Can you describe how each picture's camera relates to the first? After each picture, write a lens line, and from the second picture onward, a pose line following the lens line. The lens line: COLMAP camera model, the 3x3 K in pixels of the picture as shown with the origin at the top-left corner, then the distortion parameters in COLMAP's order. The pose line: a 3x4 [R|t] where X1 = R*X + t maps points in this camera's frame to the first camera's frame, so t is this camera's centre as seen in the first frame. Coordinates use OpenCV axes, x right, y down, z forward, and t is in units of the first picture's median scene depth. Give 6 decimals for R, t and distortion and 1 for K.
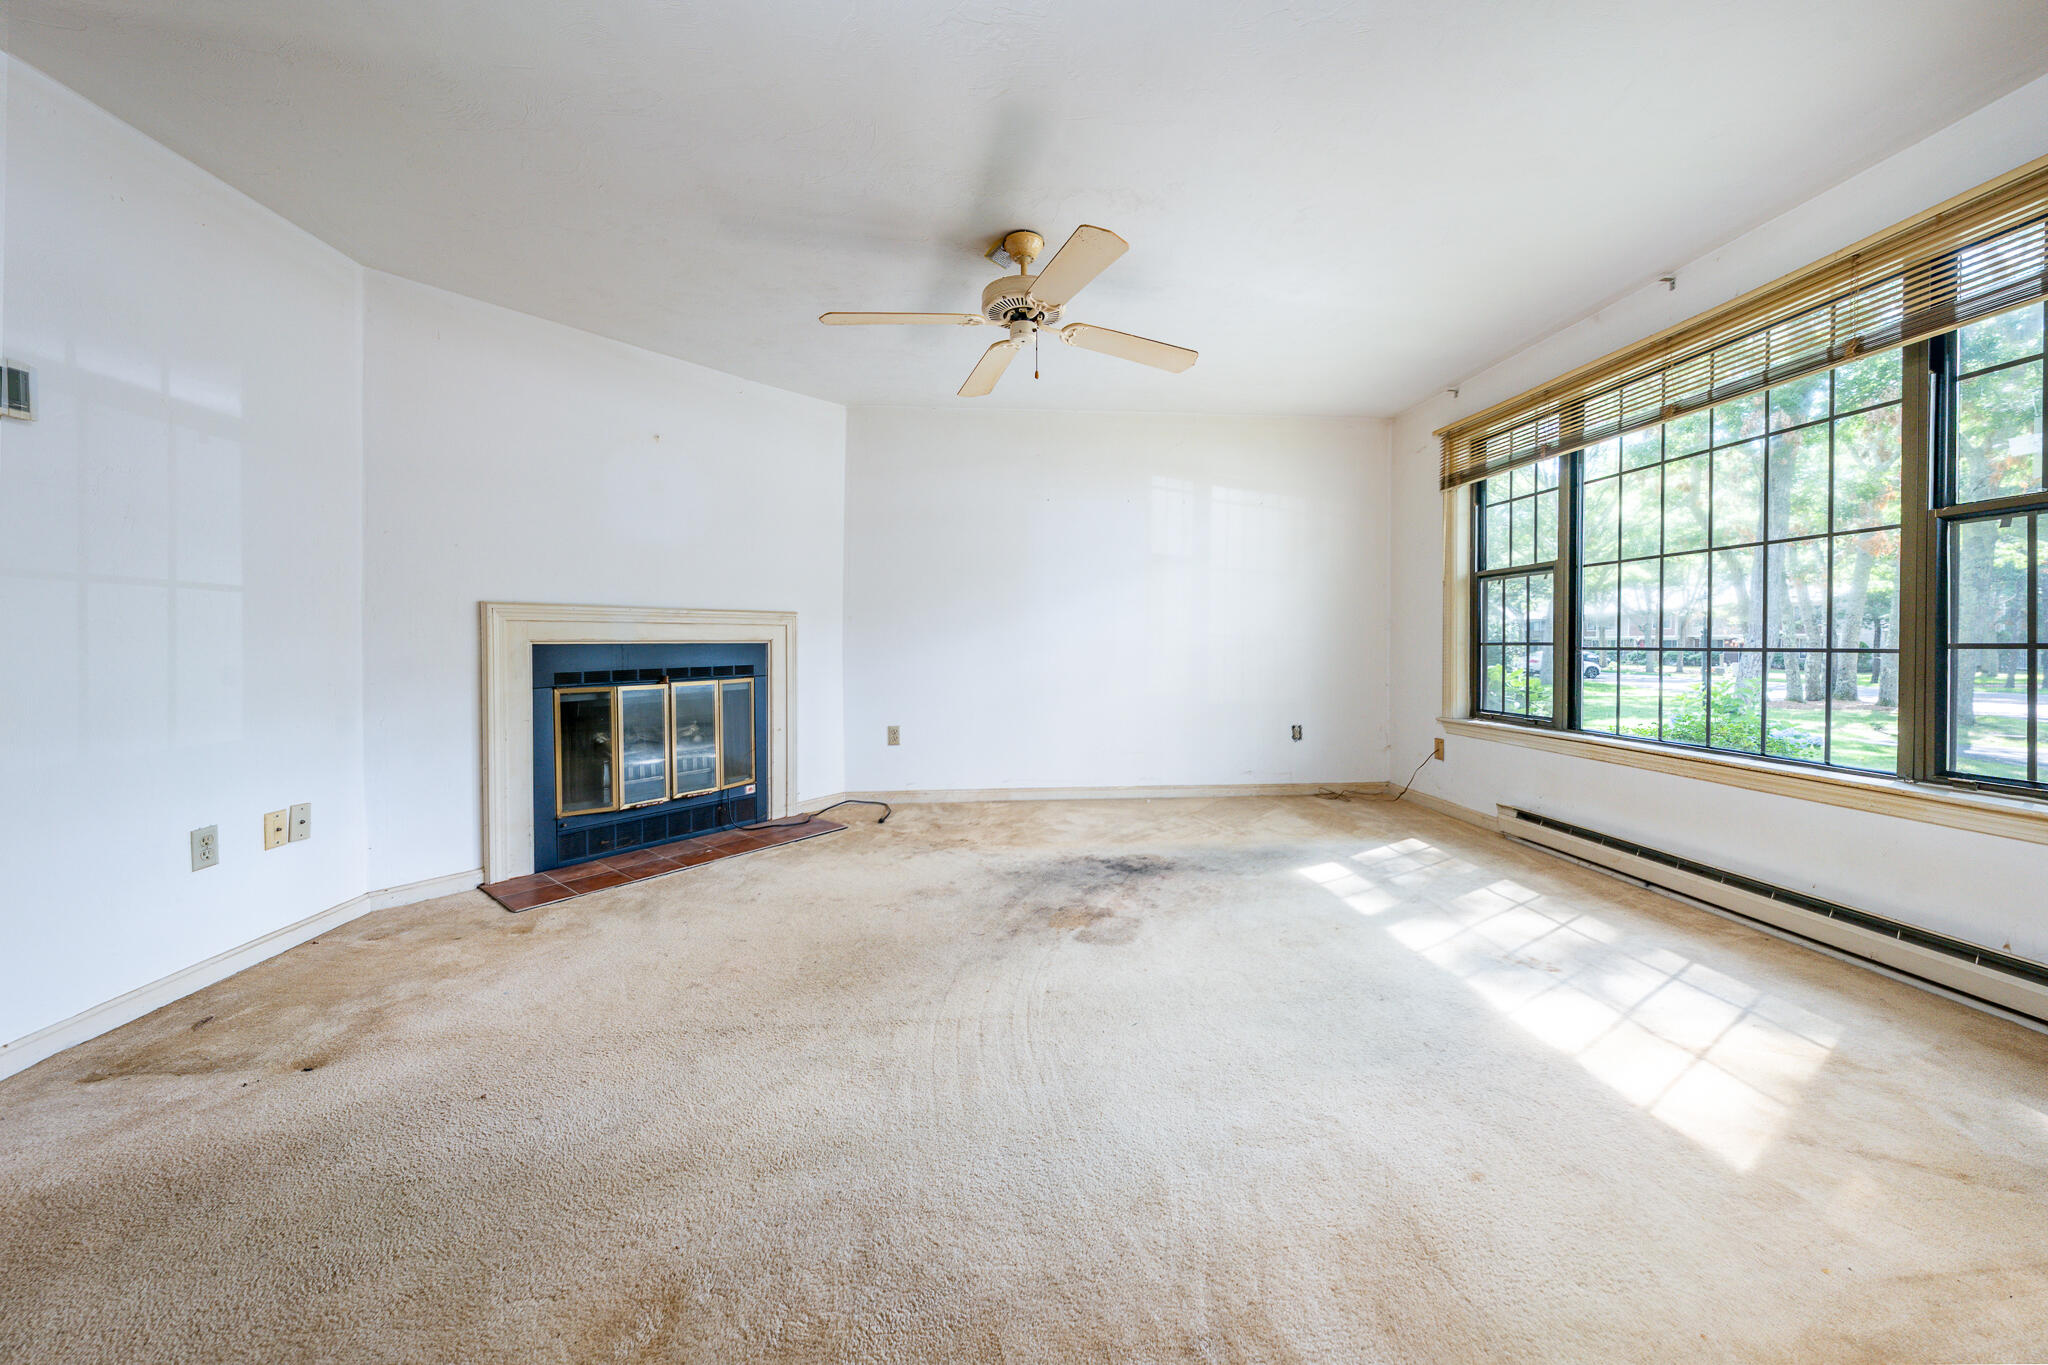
lens RADIAL K [[716.1, 0, 1041.9], [0, 716.1, 650.6], [0, 0, 1]] dist [-0.007339, 0.000796]
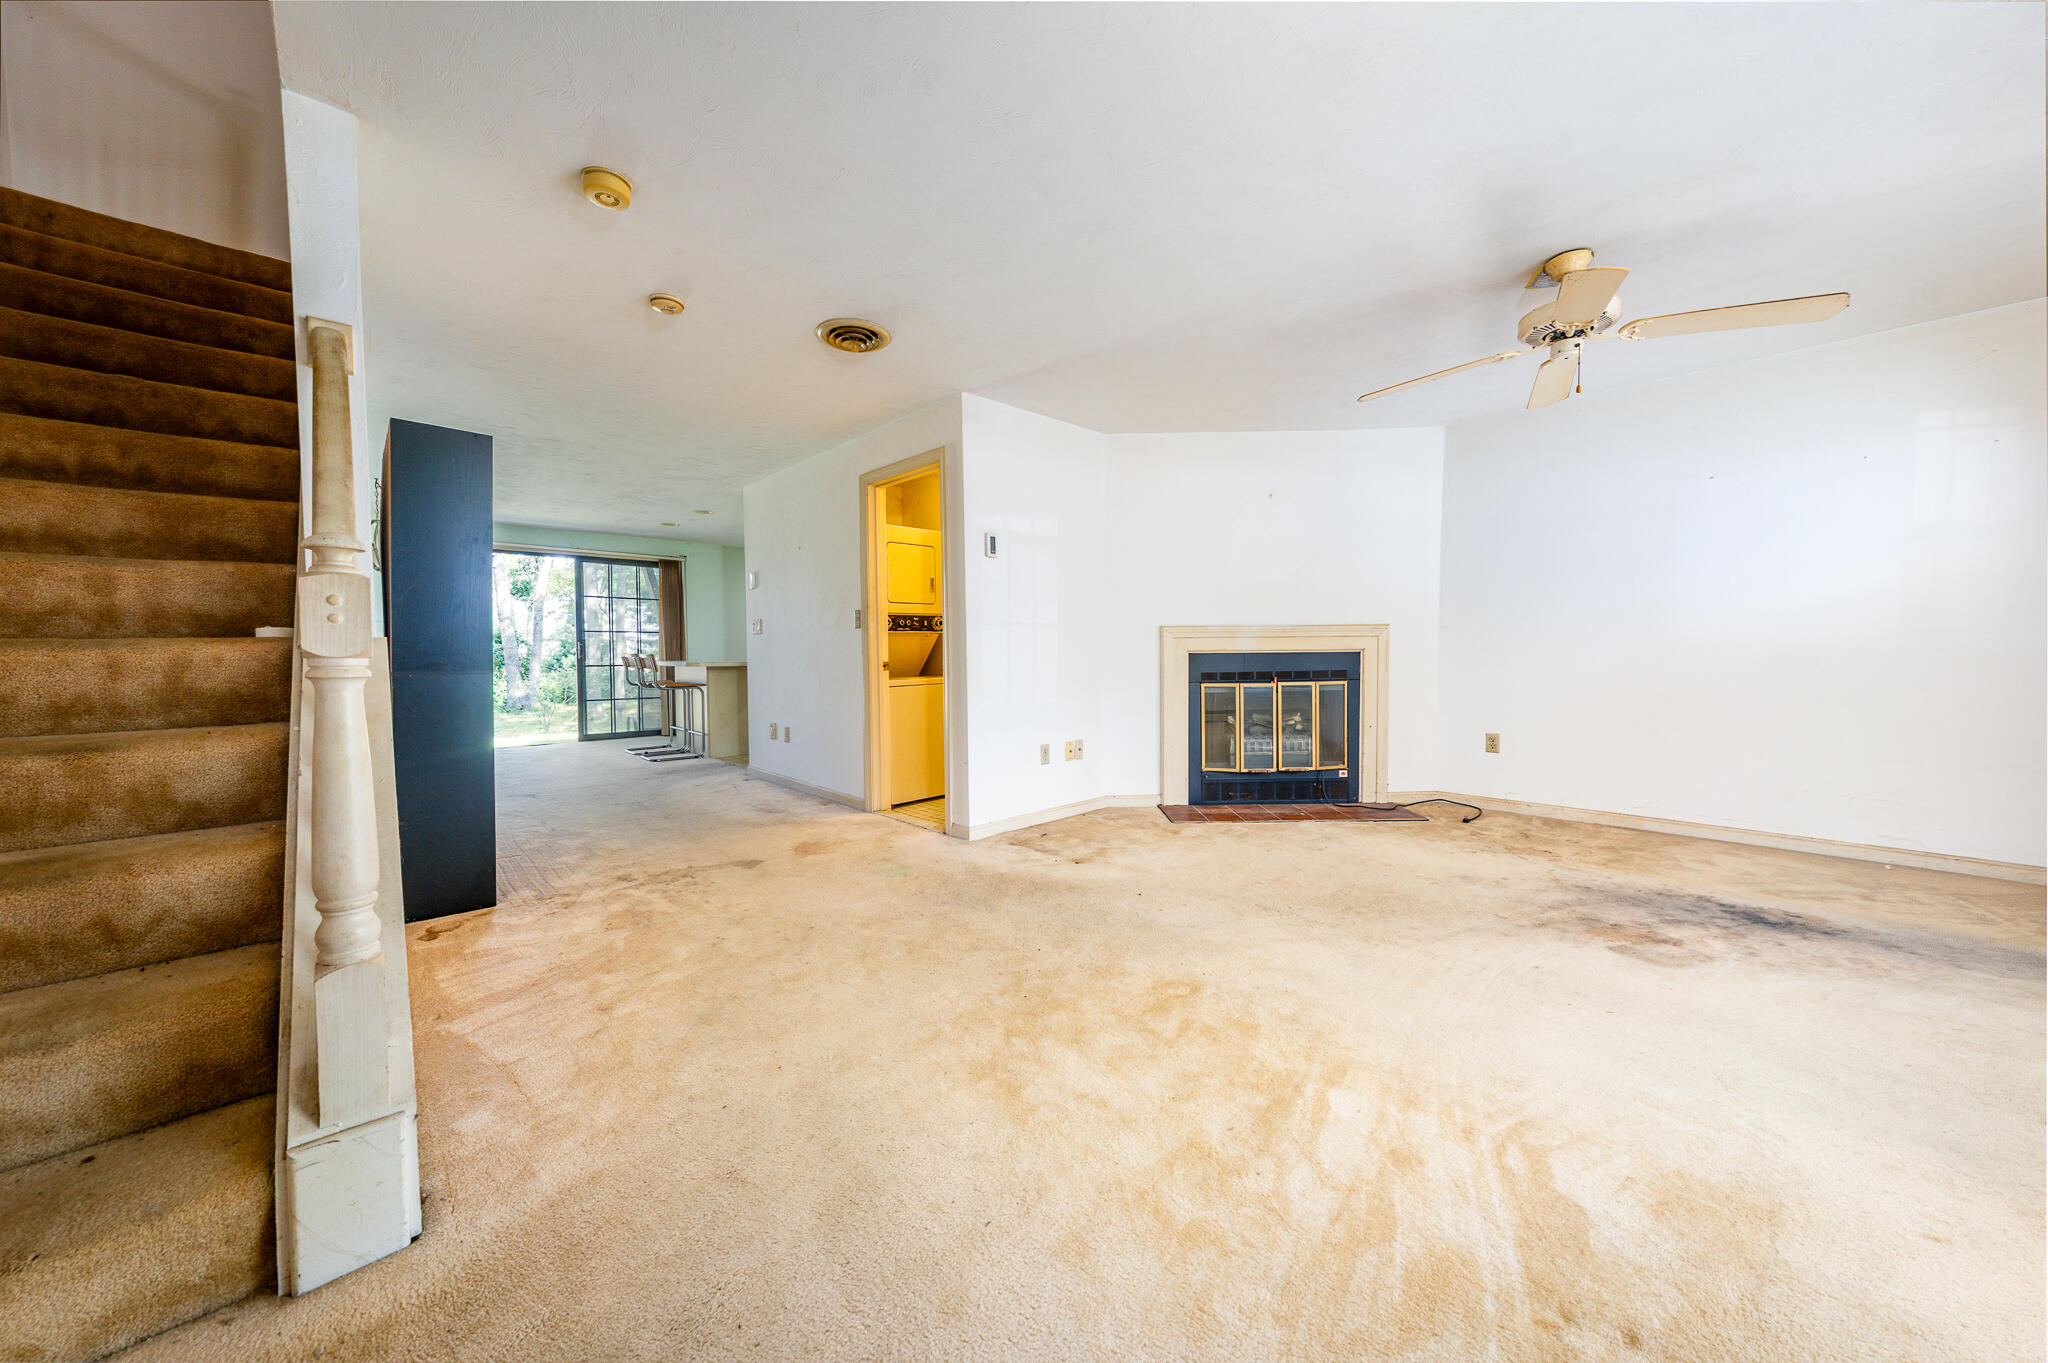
lens RADIAL K [[716.1, 0, 1023.2], [0, 716.1, 674.1], [0, 0, 1]] dist [-0.007339, 0.000796]
pose [[0.619361, 0.023230, -0.784762, 0.261428], [-0.004592, 0.999652, 0.025967, -0.002112], [0.785093, -0.012480, 0.619253, -0.215112]]
